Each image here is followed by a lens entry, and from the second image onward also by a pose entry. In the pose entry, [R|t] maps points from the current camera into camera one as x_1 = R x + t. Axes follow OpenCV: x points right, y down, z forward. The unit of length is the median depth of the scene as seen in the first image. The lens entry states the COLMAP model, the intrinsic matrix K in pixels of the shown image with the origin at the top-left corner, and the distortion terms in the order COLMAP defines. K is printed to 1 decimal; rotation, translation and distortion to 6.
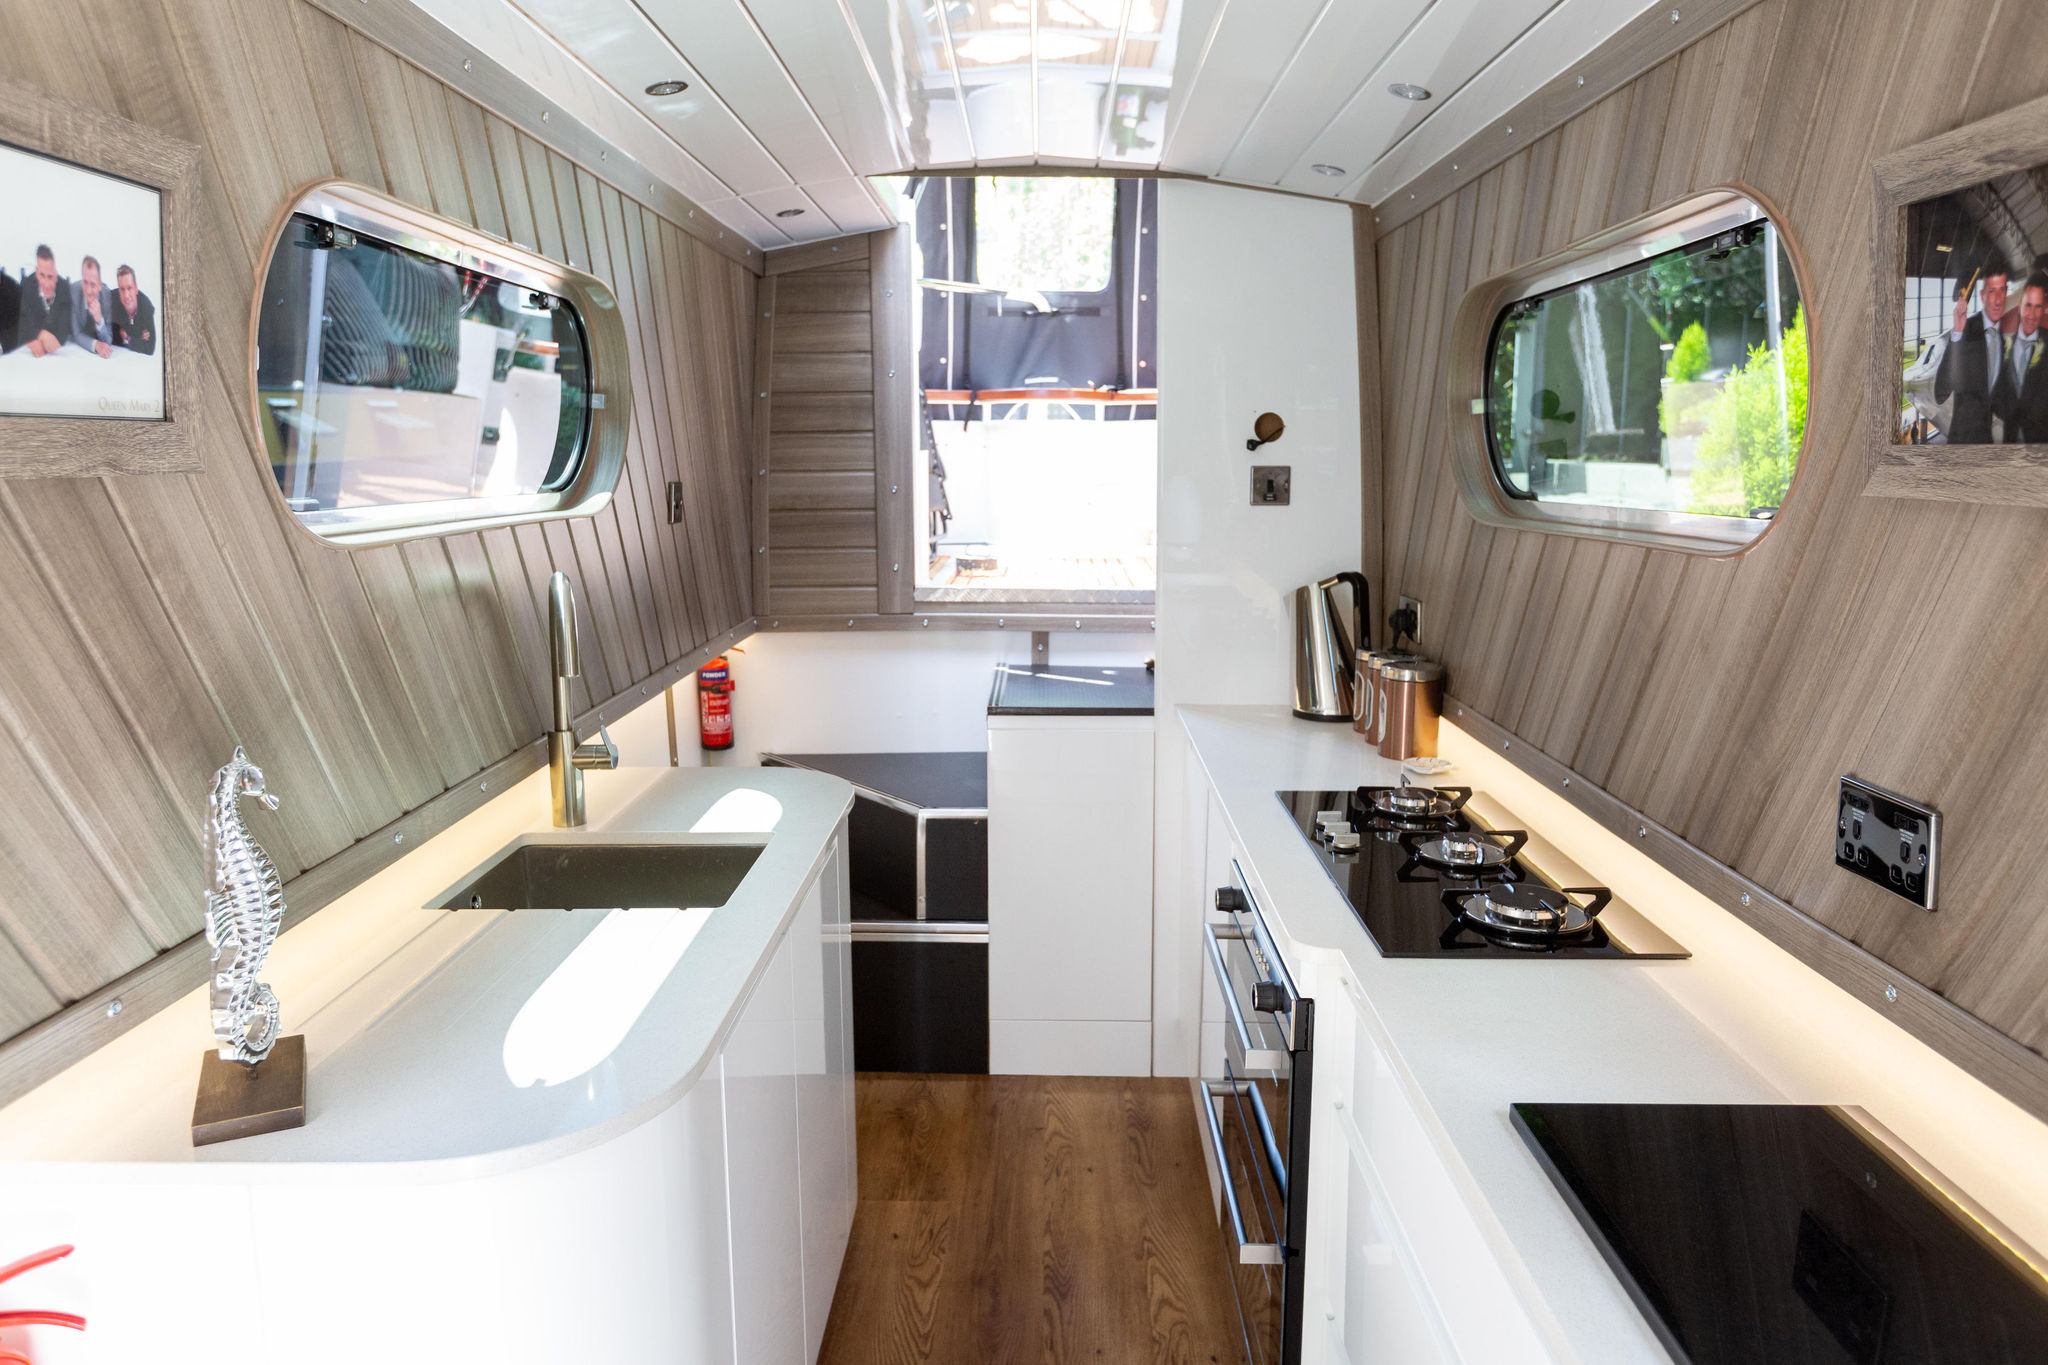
lens RADIAL K [[1416.9, 0, 1024.0], [0, 1416.9, 682.5], [0, 0, 1]] dist [0.001044, -0.000006]
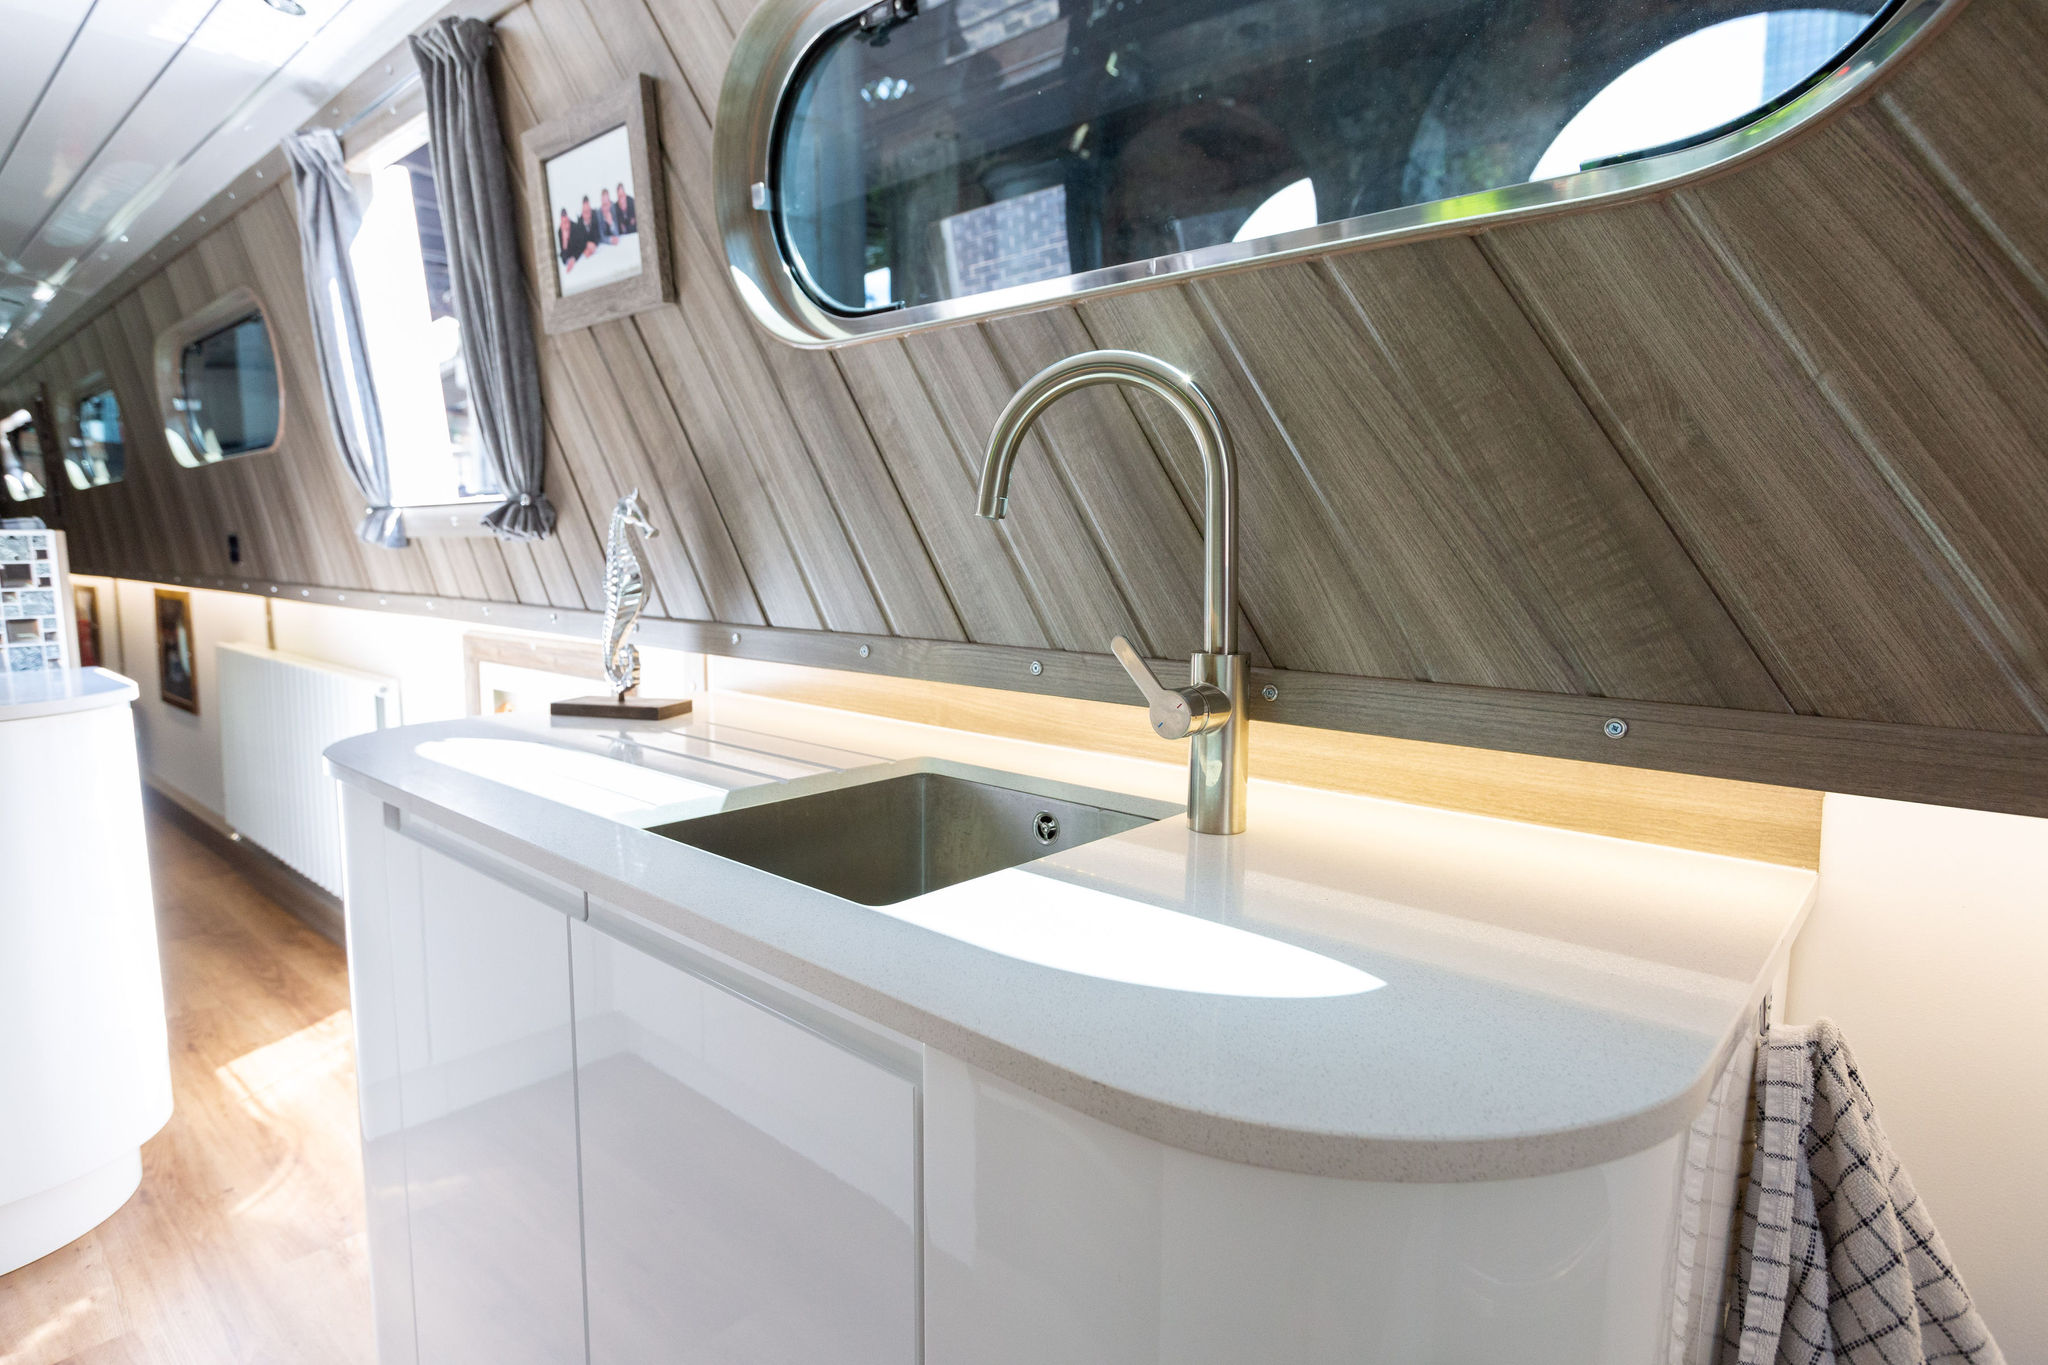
lens RADIAL K [[1098.7, 0, 1024.0], [0, 1098.7, 682.5], [0, 0, 1]] dist [0.000659, 0.001214]
pose [[-0.655971, 0.091967, -0.749162, 0.063944], [-0.125848, 0.965329, 0.228696, -0.066457], [0.744221, 0.244299, -0.621654, 1.865897]]
